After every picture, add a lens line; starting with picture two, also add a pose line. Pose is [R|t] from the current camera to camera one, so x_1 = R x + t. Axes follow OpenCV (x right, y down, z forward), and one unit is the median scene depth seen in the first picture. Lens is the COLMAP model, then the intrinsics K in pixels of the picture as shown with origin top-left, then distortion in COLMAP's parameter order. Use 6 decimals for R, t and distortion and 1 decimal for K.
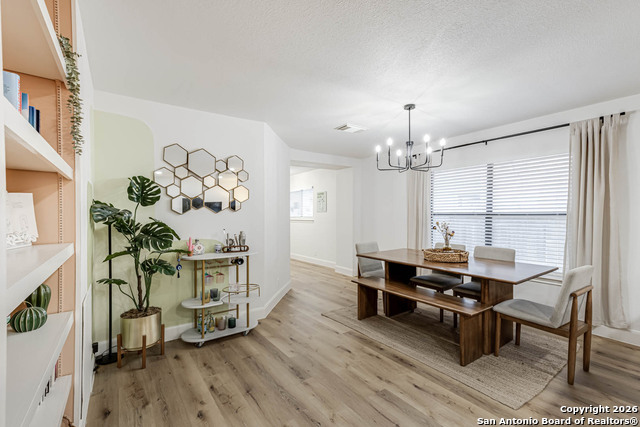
lens RADIAL K [[284.9, 0, 319.6], [0, 284.9, 216.3], [0, 0, 1]] dist [0.025364, 0.000192]
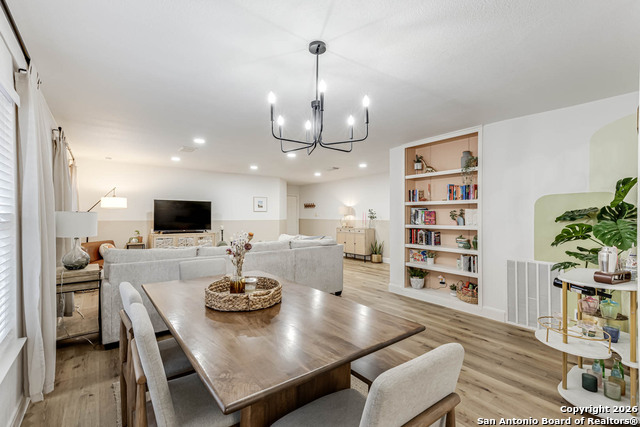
lens RADIAL K [[281.9, 0, 318.7], [0, 281.9, 214.2], [0, 0, 1]] dist [0.024820, -0.000129]
pose [[-0.999207, 0.002764, -0.039722, 0.349616], [0.002487, 0.999972, 0.007011, -0.022207], [0.039740, 0.006907, -0.999186, 1.683404]]
